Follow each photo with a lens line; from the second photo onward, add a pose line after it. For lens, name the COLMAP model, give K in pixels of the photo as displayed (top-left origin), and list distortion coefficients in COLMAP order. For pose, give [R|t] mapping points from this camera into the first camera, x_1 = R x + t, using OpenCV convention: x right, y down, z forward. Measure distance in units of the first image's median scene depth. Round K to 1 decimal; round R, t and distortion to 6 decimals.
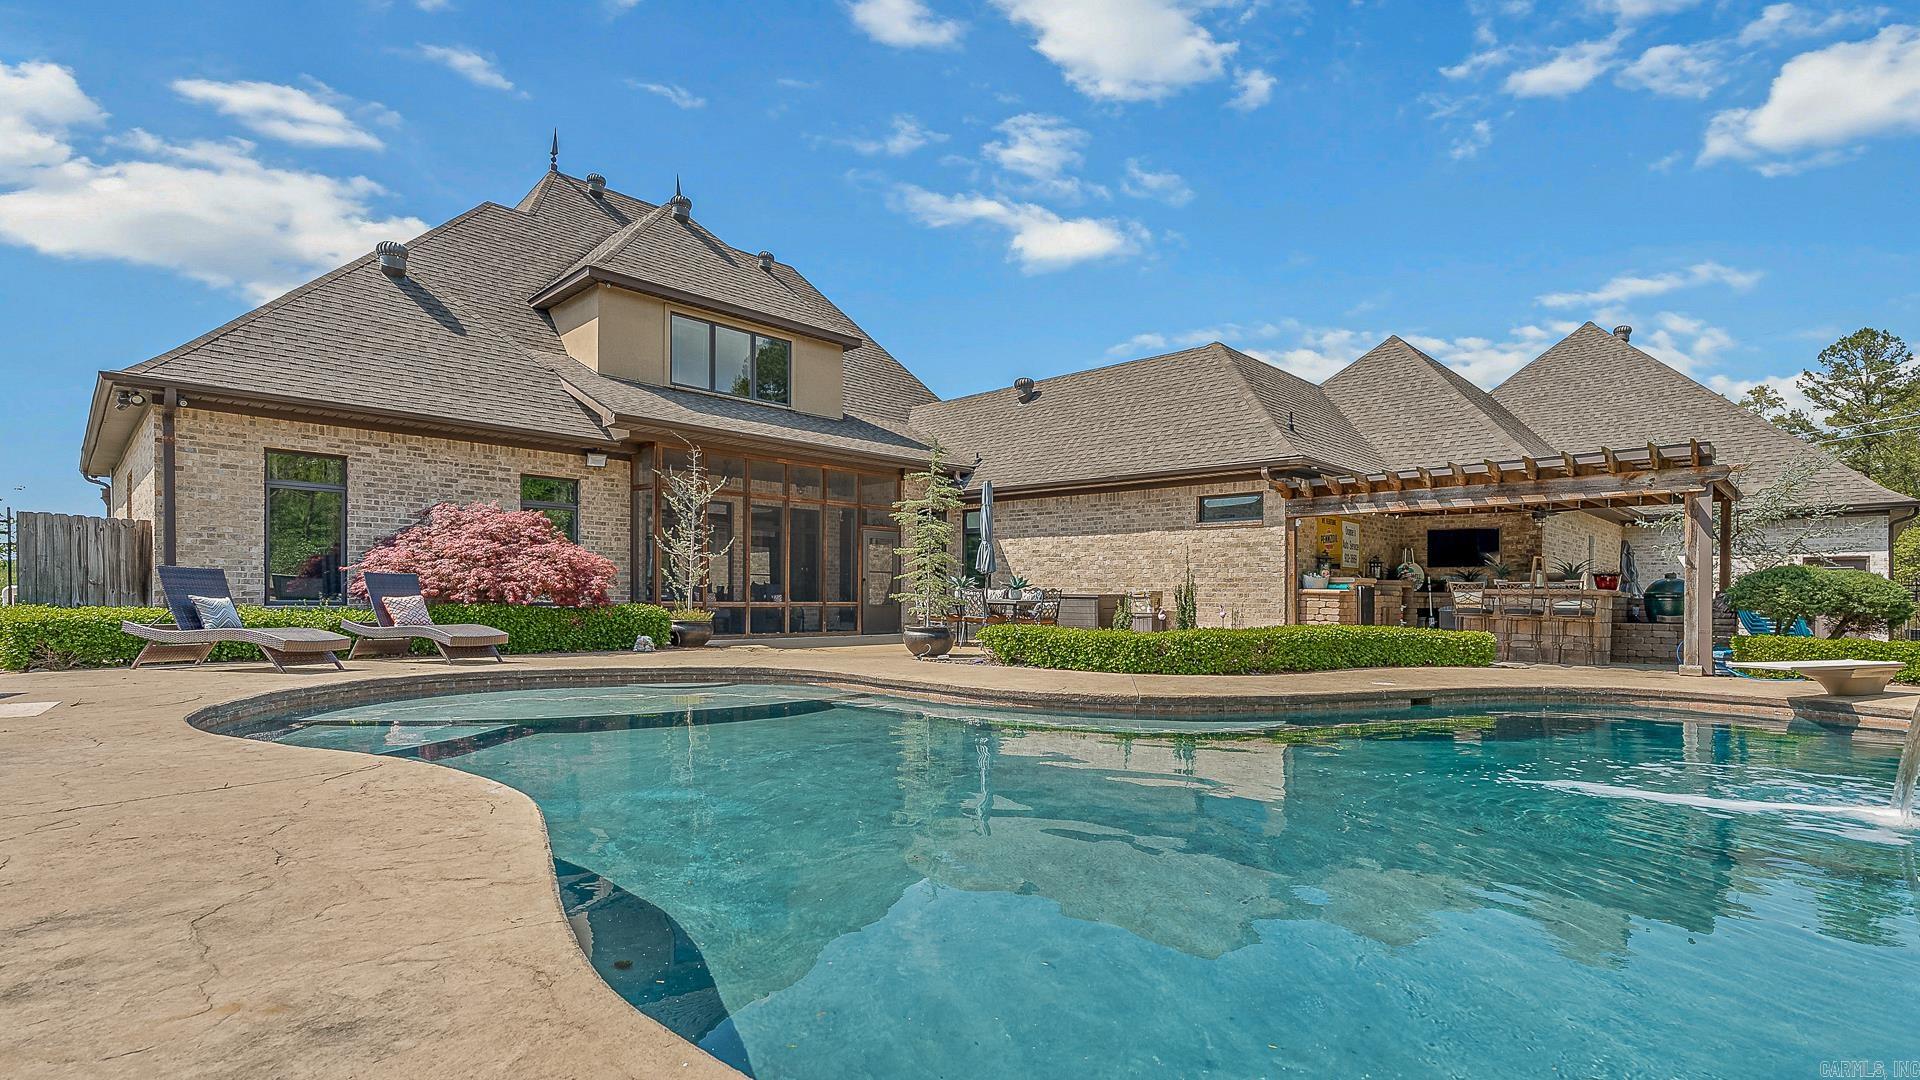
lens RADIAL K [[836.6, 0, 1005.8], [0, 836.6, 577.7], [0, 0, 1]] dist [-0.001213, 0.000021]
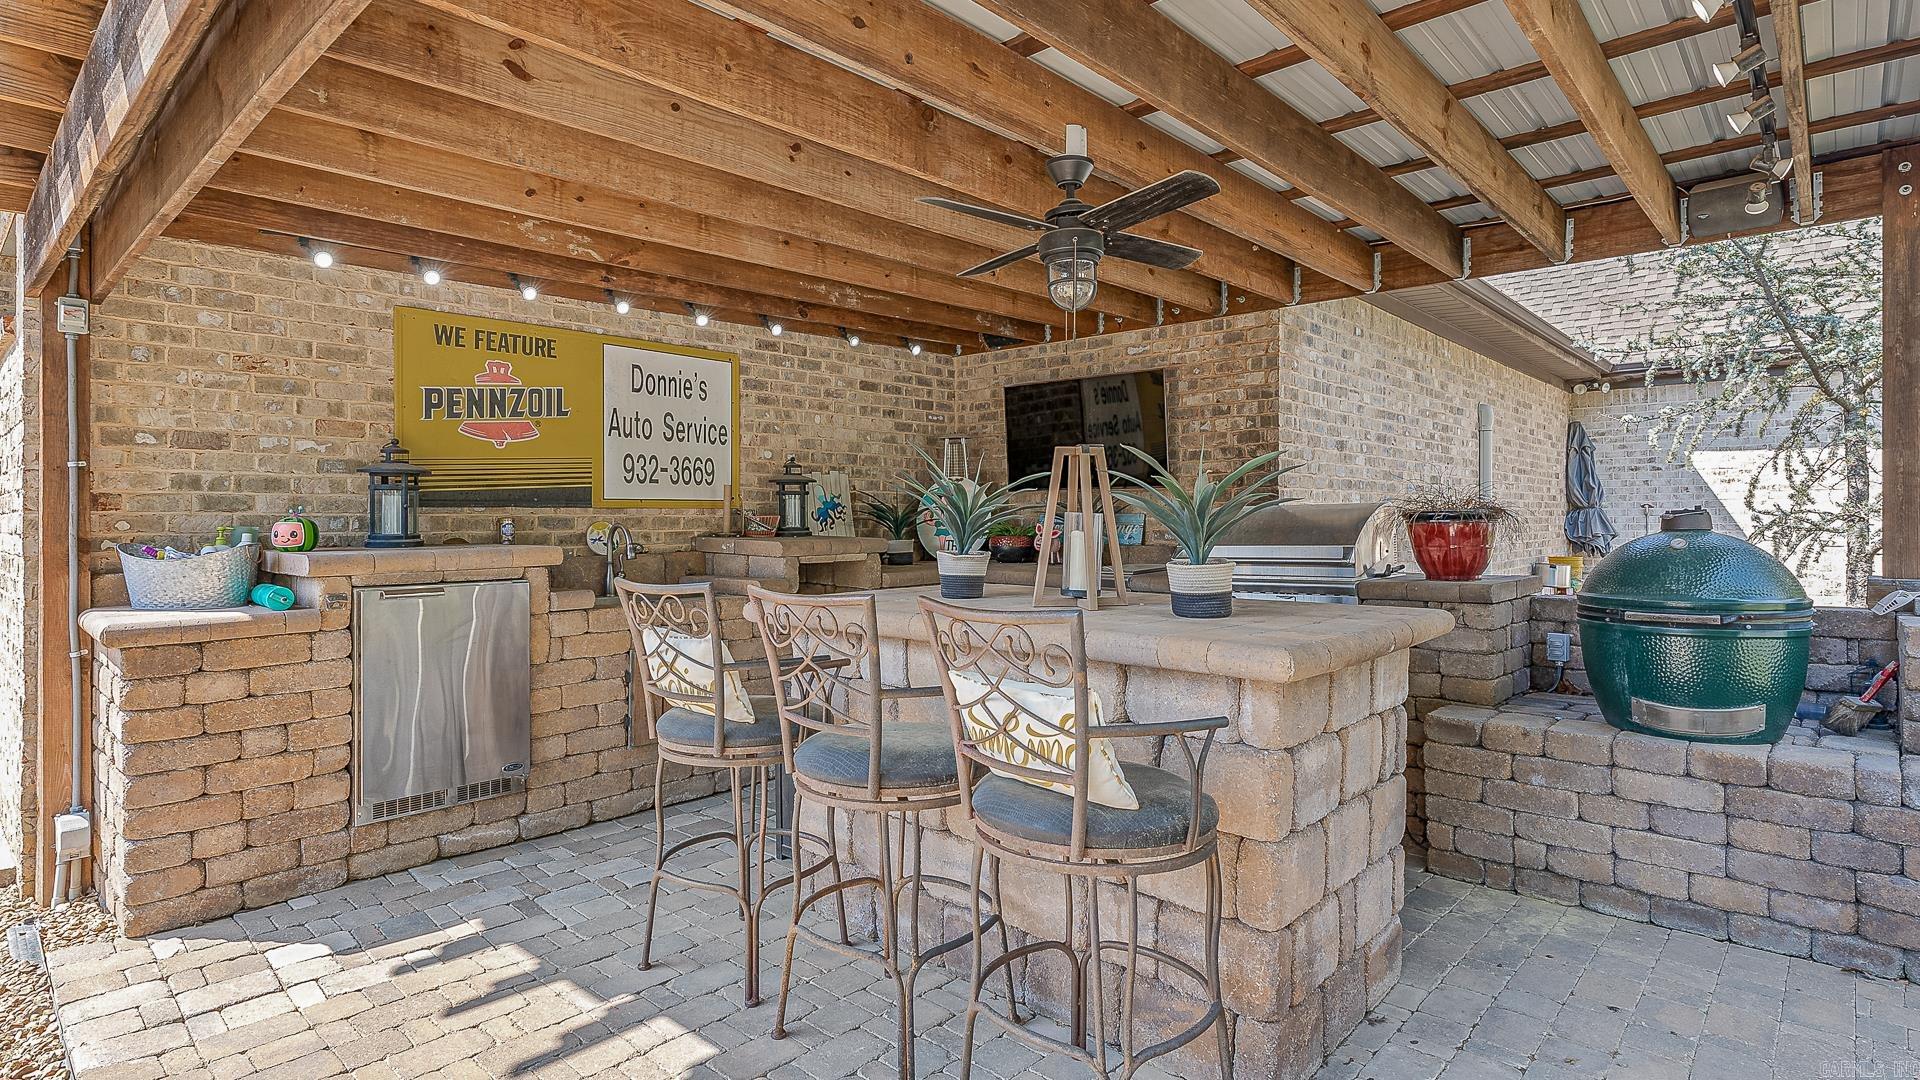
lens RADIAL K [[979.9, 0, 902.0], [0, 979.9, 530.0], [0, 0, 1]] dist [-0.012686, -0.000648]
pose [[0.999760, -0.018070, 0.012361, 0.533036], [0.017651, 0.999293, 0.033182, -0.012088], [-0.012952, -0.032956, 0.999373, 0.681869]]
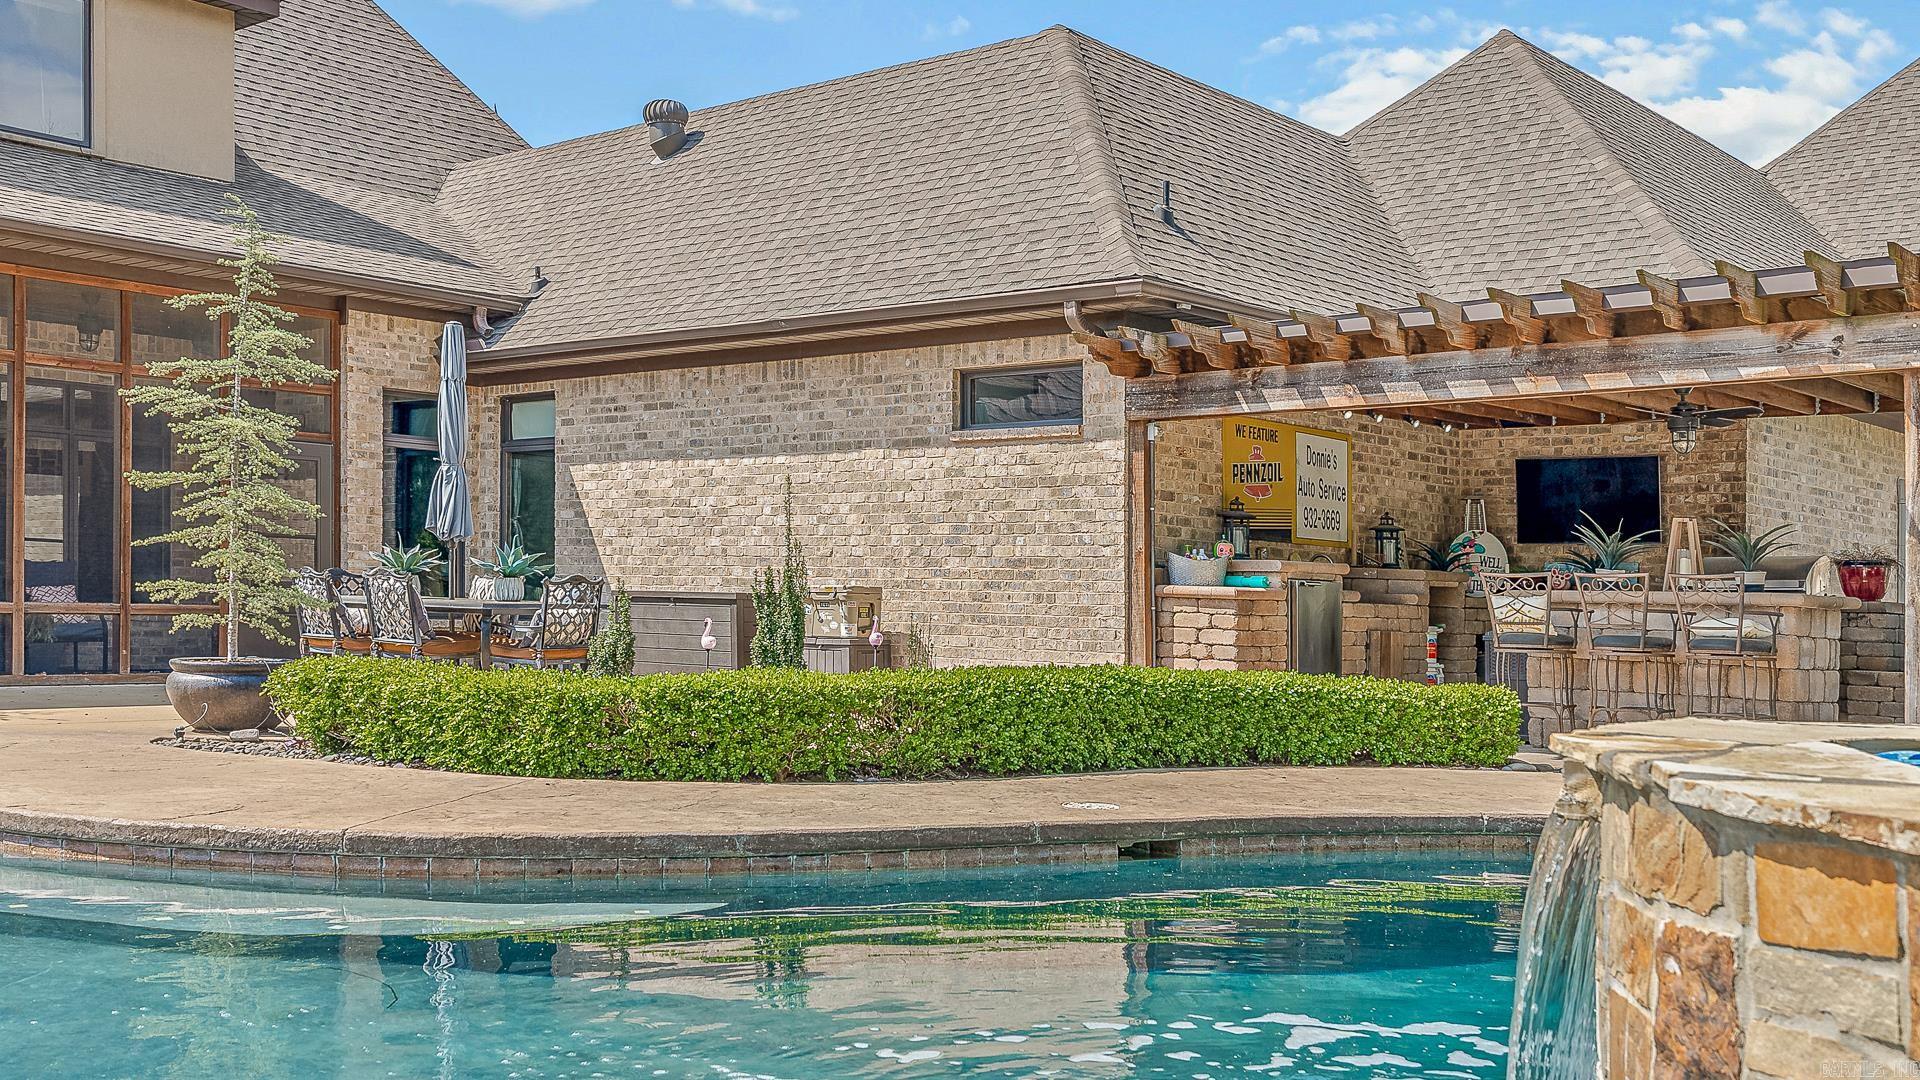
lens RADIAL K [[1823.6, 0, 960.0], [0, 1823.6, 540.0], [0, 0, 1]] dist [0.014235, -0.000904]
pose [[0.998523, 0.014698, 0.052312, 0.186011], [-0.013993, 0.999807, -0.013816, 0.004382], [-0.052505, 0.013063, 0.998535, 0.053135]]
